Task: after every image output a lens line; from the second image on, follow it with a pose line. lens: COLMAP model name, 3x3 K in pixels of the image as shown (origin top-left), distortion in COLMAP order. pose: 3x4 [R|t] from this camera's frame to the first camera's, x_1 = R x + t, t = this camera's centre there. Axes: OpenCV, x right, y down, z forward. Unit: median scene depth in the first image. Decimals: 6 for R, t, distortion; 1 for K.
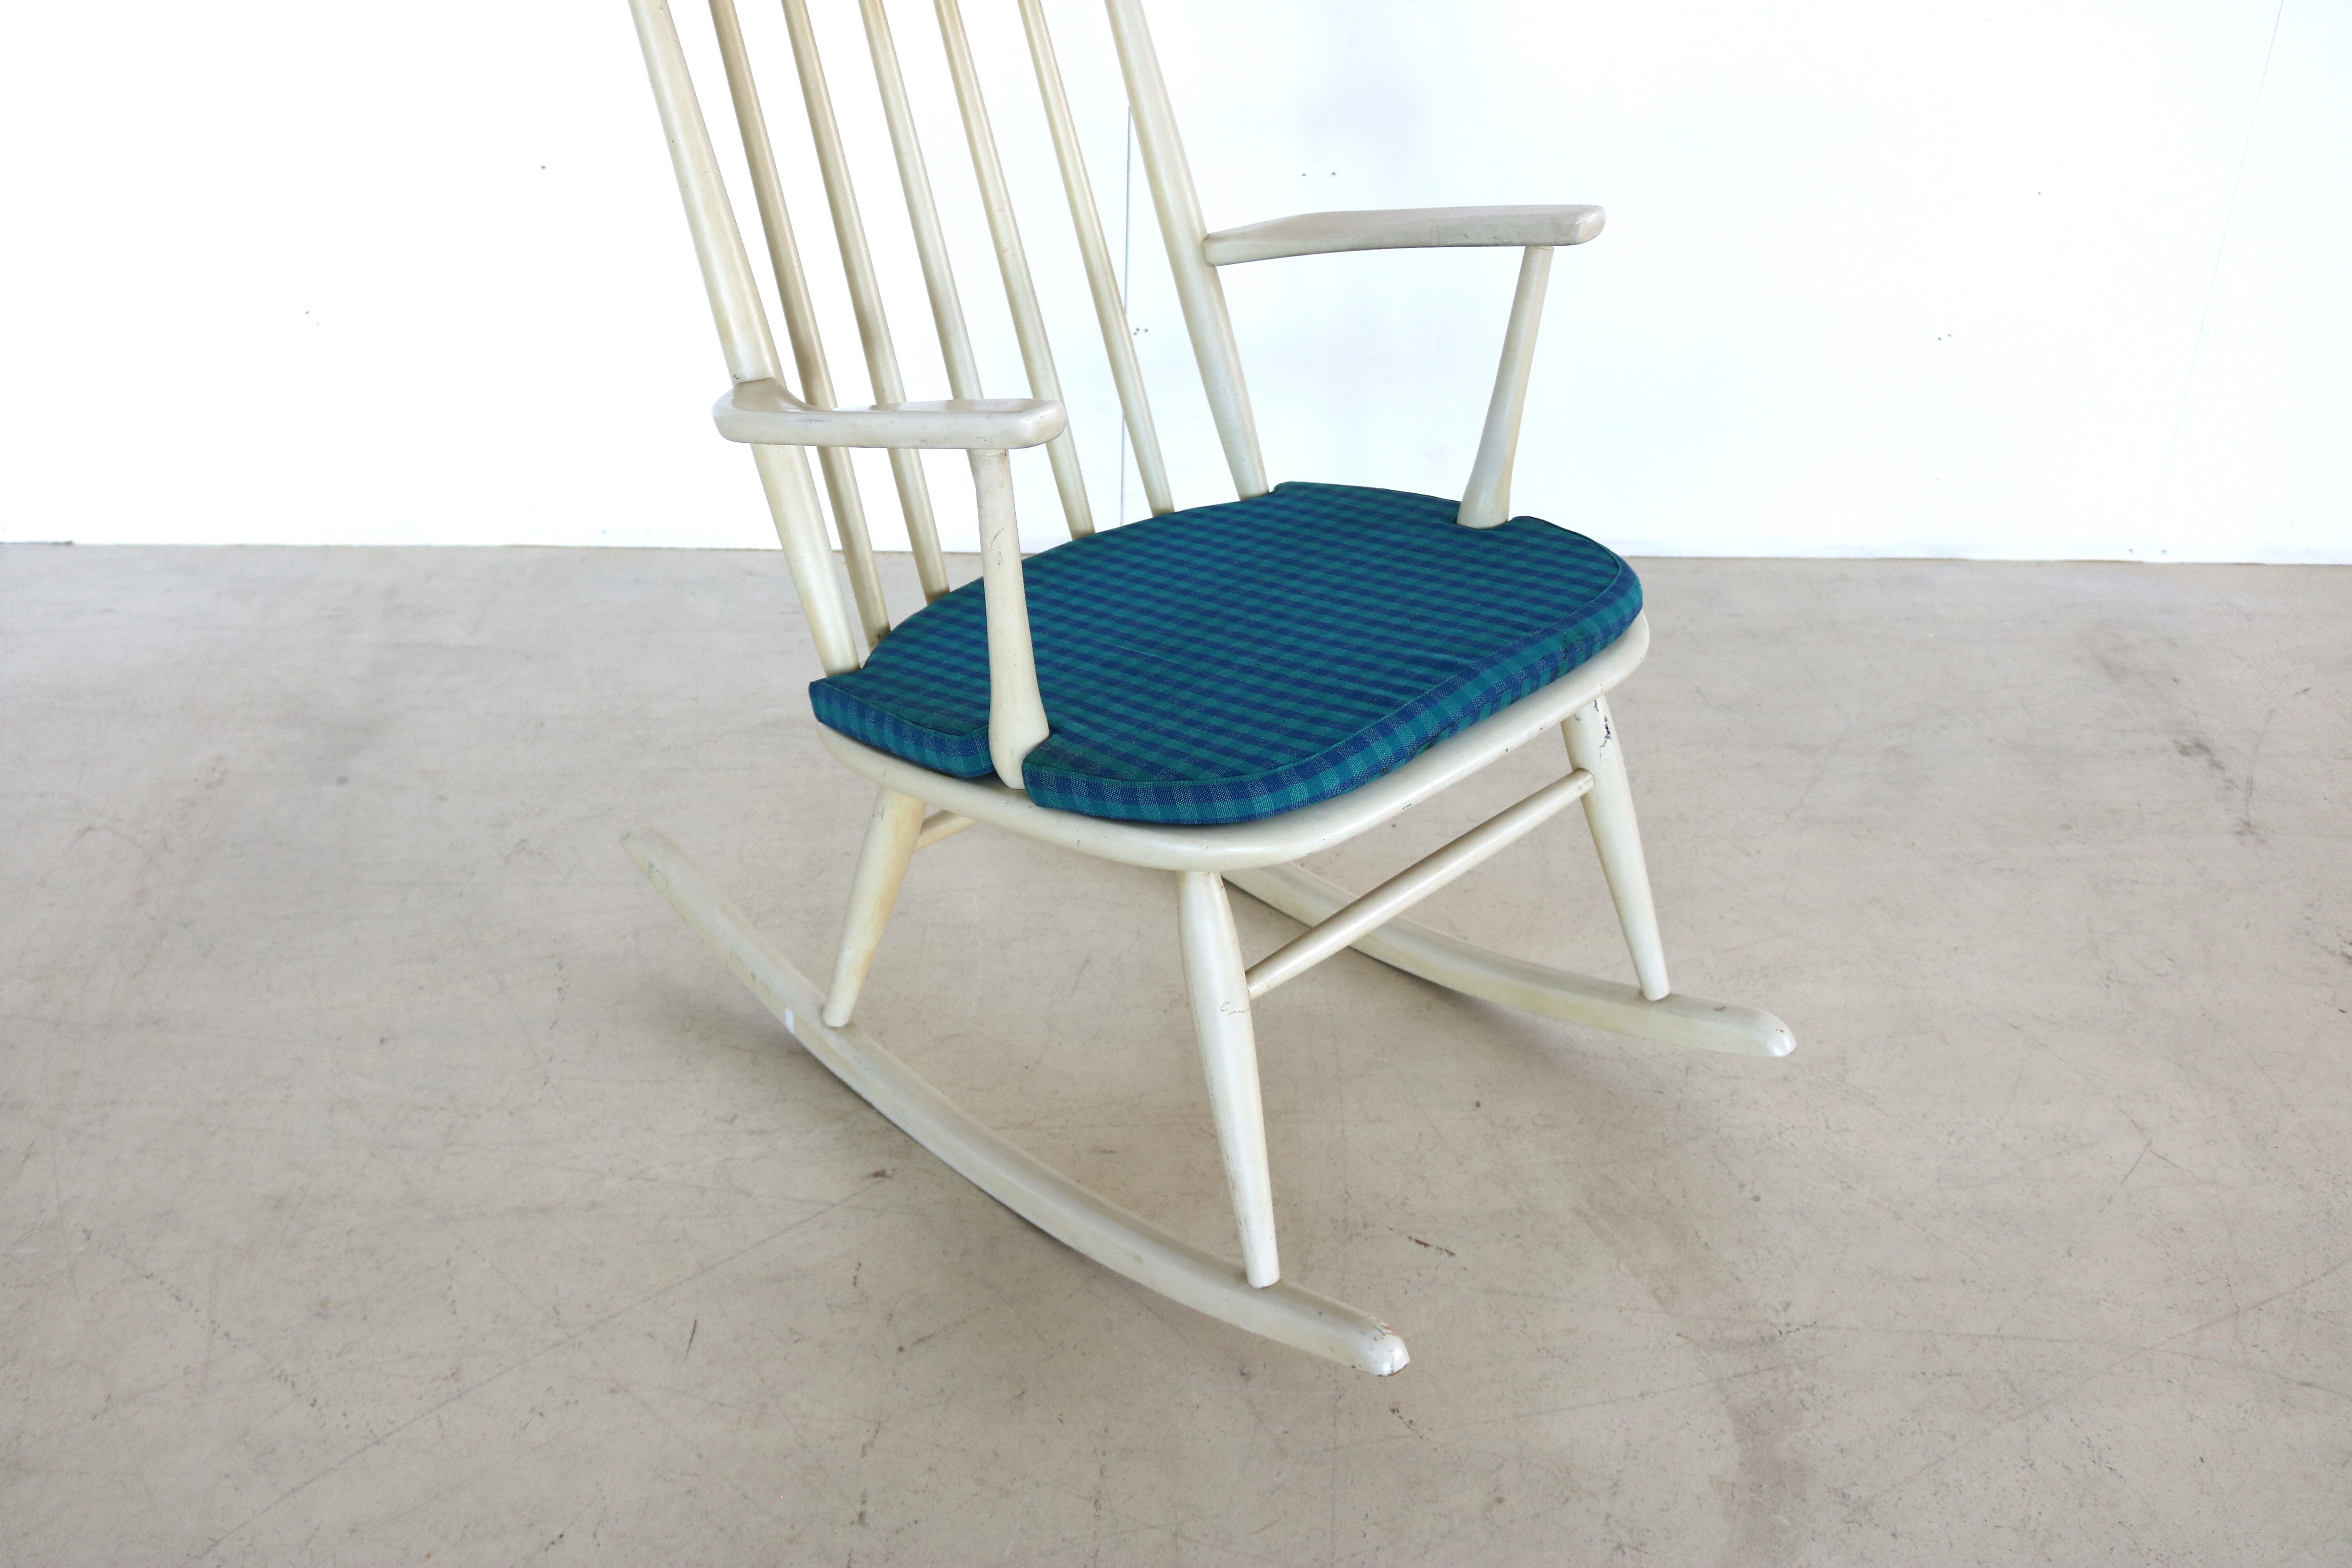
lens RADIAL K [[2427.1, 0, 1149.0], [0, 2427.1, 841.7], [0, 0, 1]] dist [-0.085853, 0.000000]
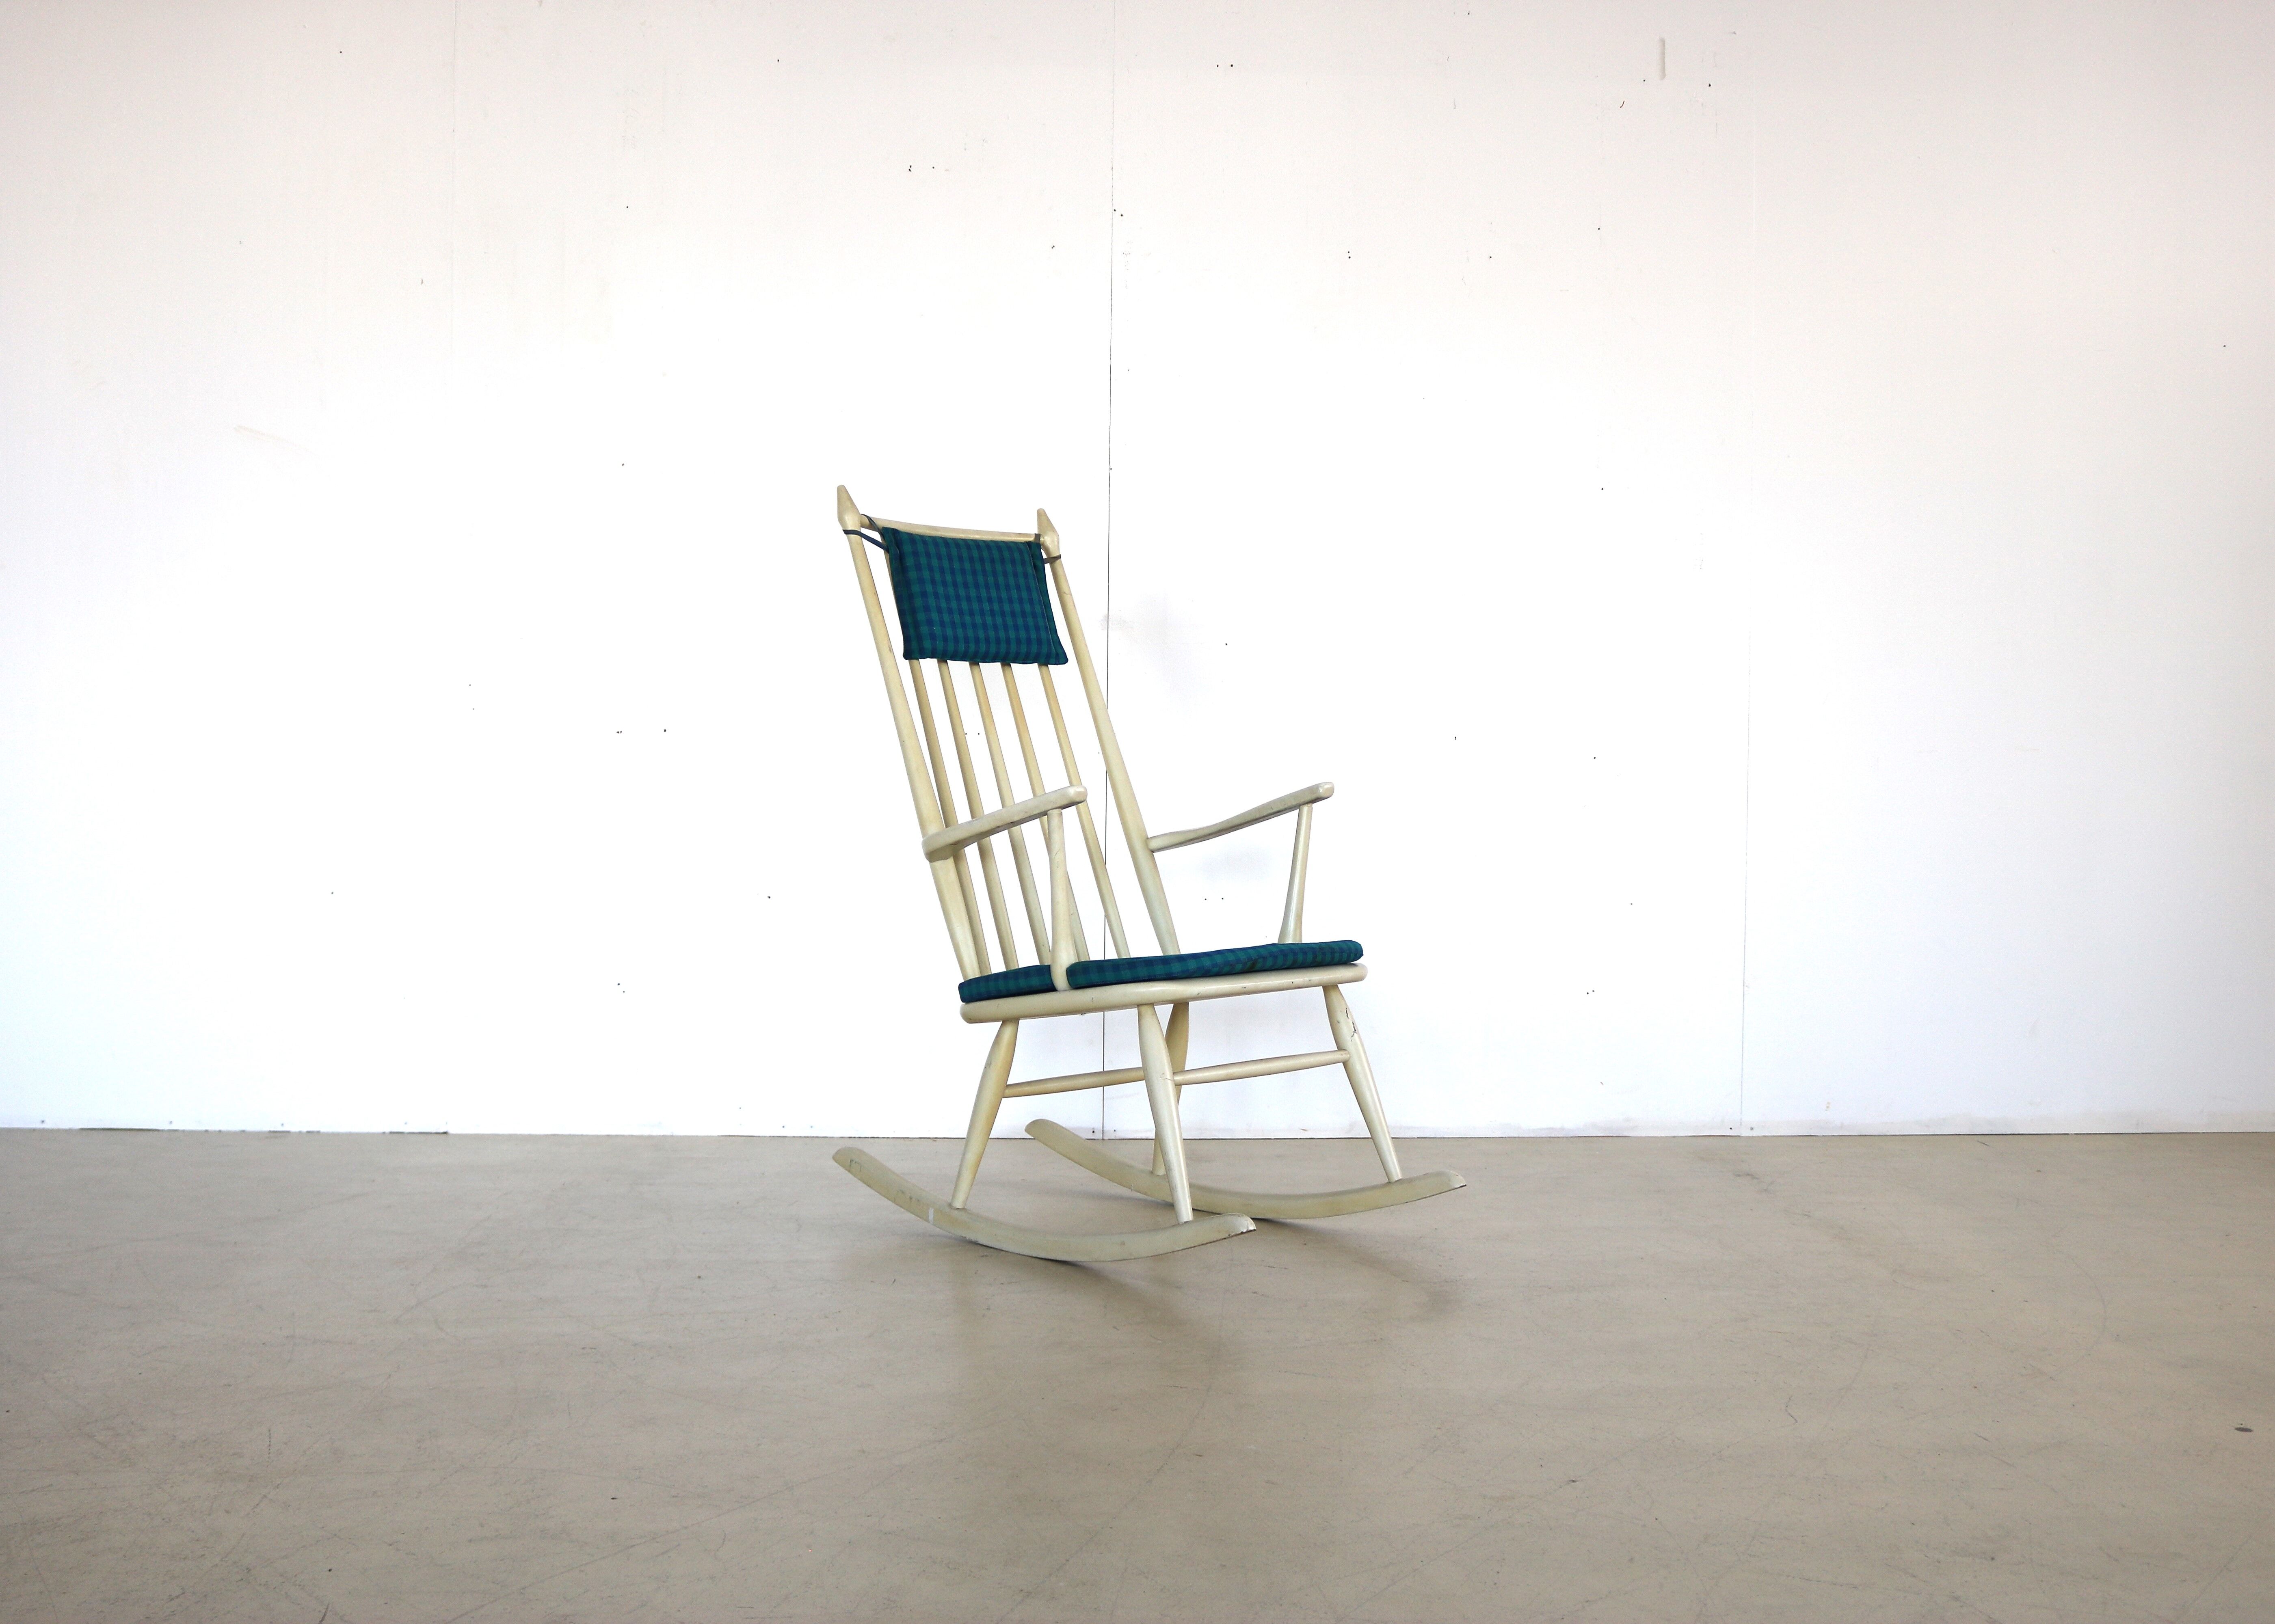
lens RADIAL K [[2540.9, 0, 1220.4], [0, 2540.9, 863.2], [0, 0, 1]] dist [-0.094450, 0.000000]
pose [[0.998726, -0.013609, 0.048587, -0.020551], [0.035528, 0.873435, -0.485644, 0.855130], [-0.035829, 0.486751, 0.872806, -0.895039]]
